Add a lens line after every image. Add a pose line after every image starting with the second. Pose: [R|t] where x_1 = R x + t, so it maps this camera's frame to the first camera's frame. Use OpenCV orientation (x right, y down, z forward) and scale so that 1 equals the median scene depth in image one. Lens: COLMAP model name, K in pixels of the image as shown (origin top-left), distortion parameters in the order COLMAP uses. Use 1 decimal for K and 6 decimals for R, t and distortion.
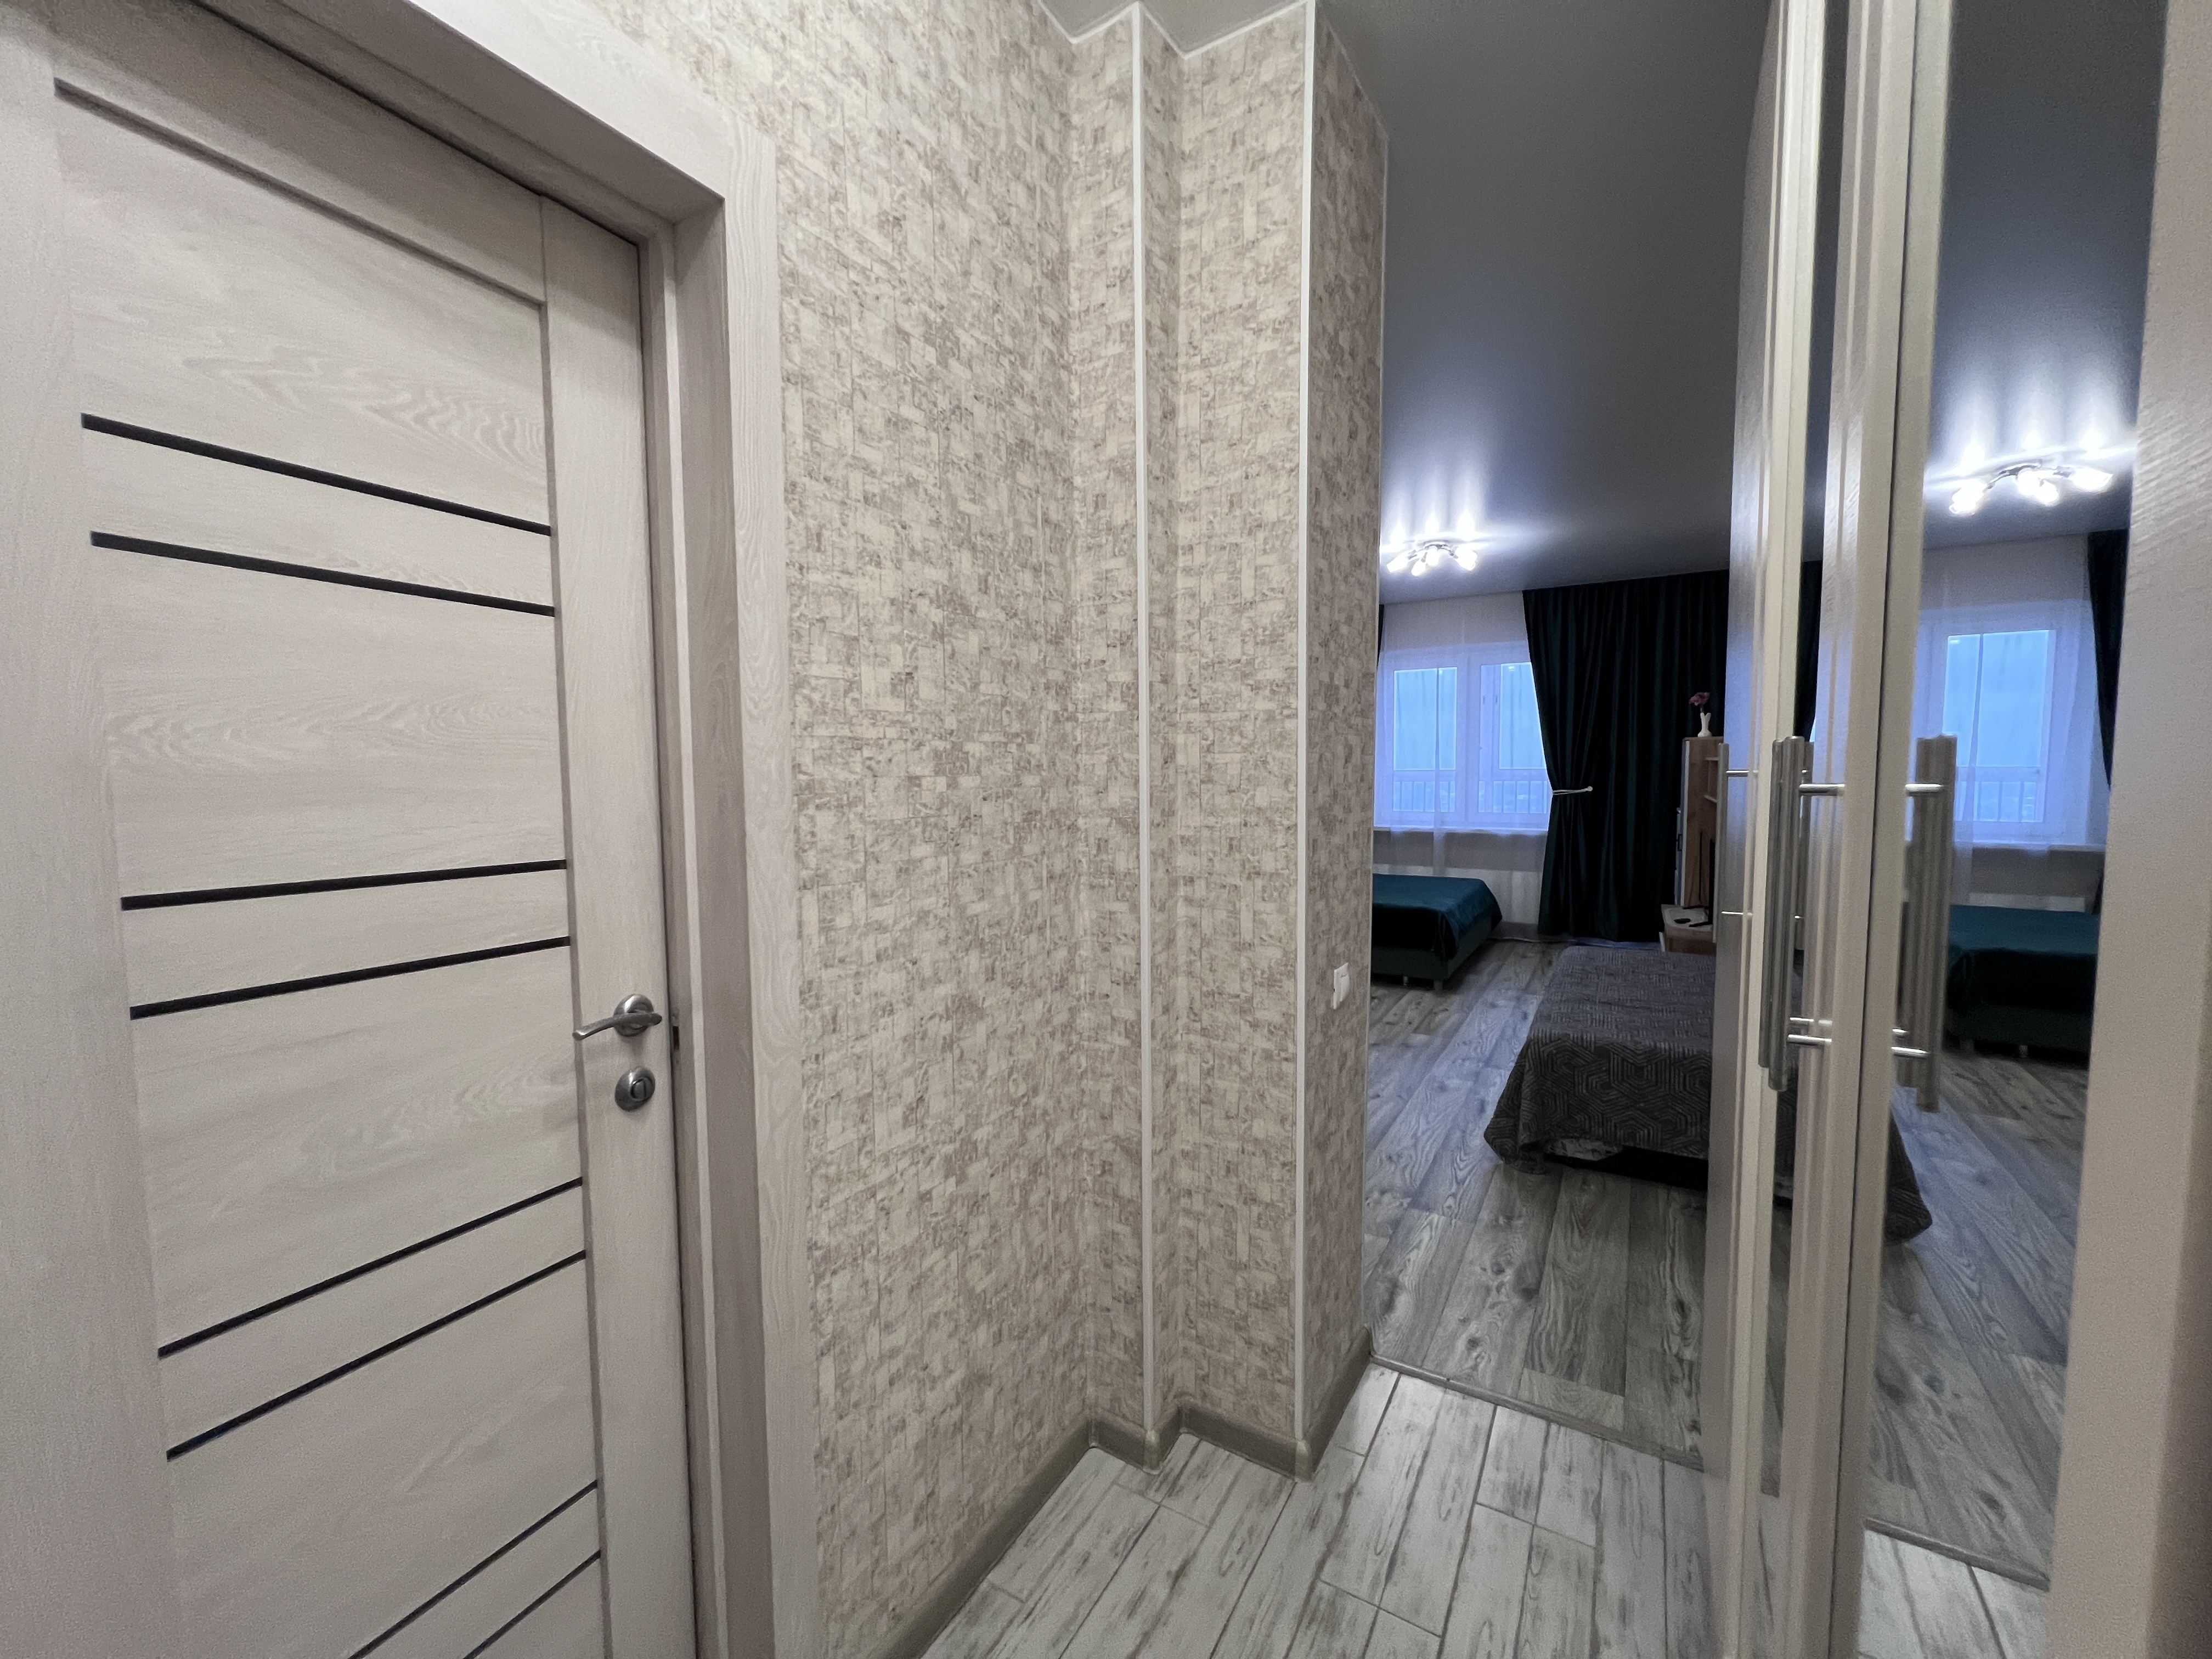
lens RADIAL K [[880.5, 0, 1106.0], [0, 880.5, 829.5], [0, 0, 1]] dist [-0.002733, 0.000232]
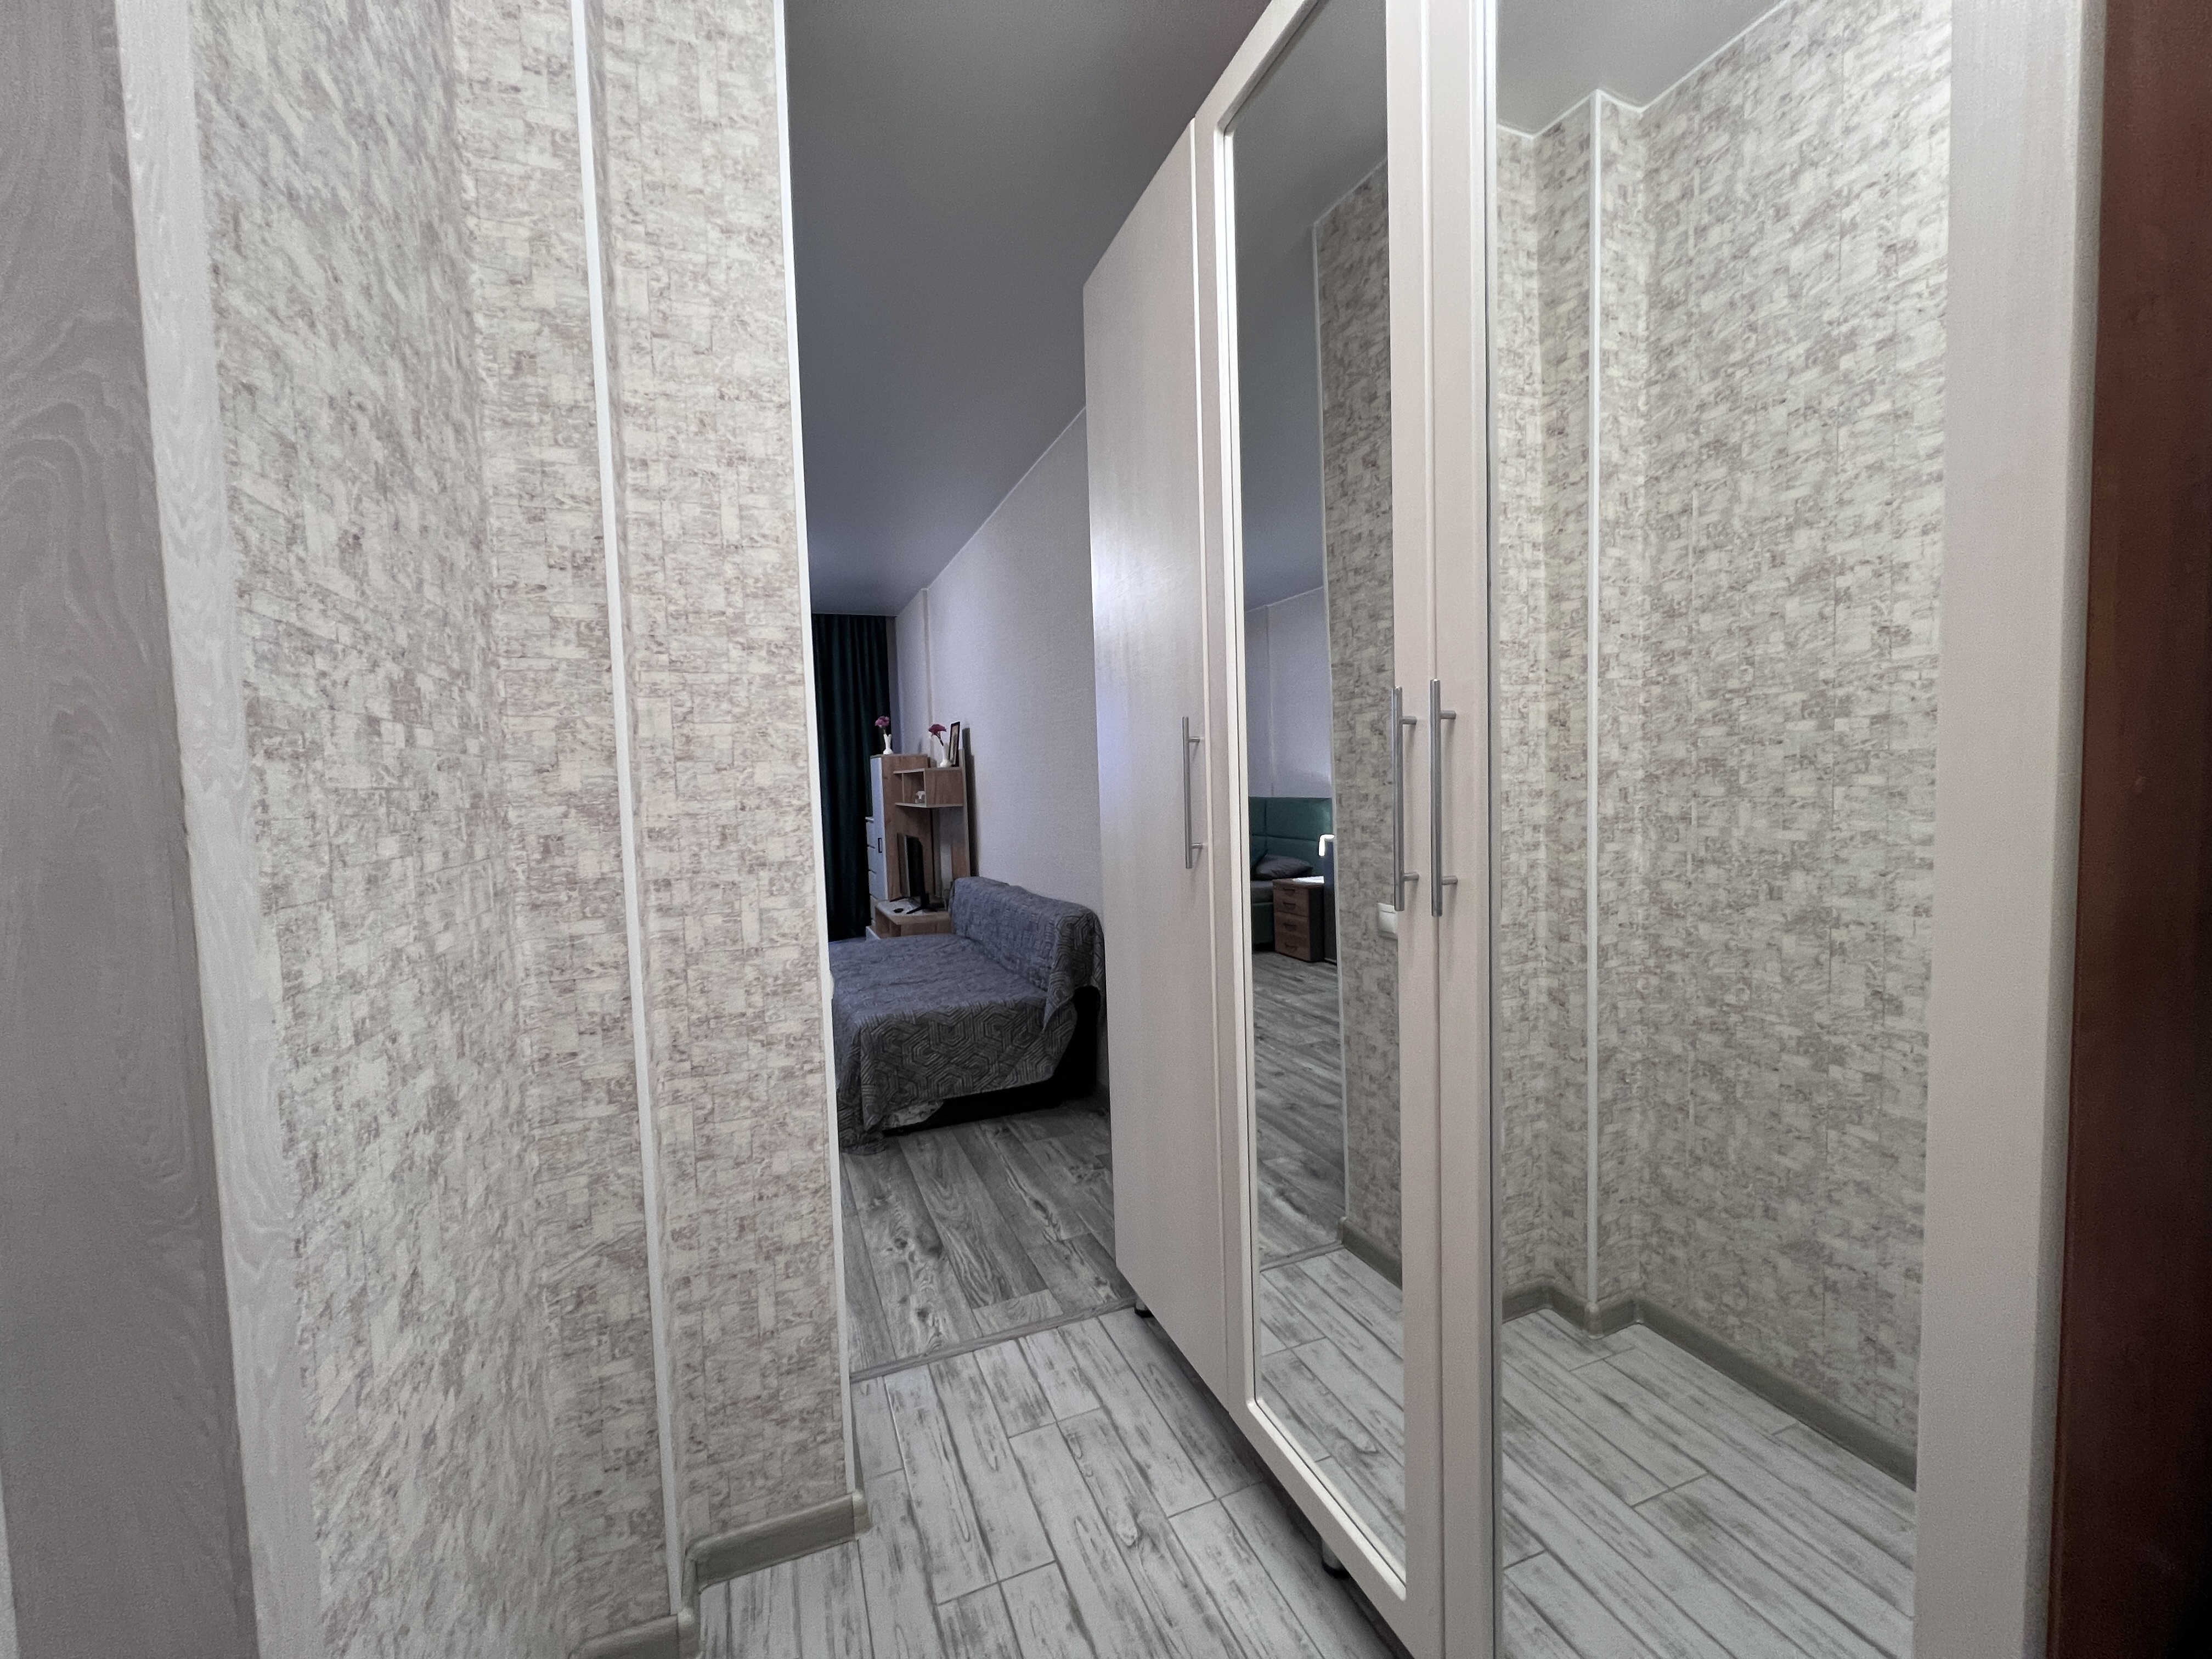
lens RADIAL K [[884.9, 0, 1106.0], [0, 884.9, 829.5], [0, 0, 1]] dist [-0.001321, 0.000258]
pose [[0.599834, -0.052959, 0.798370, -0.311471], [0.080686, 0.996724, 0.005495, 0.038113], [-0.796046, 0.061121, 0.602142, 0.214047]]
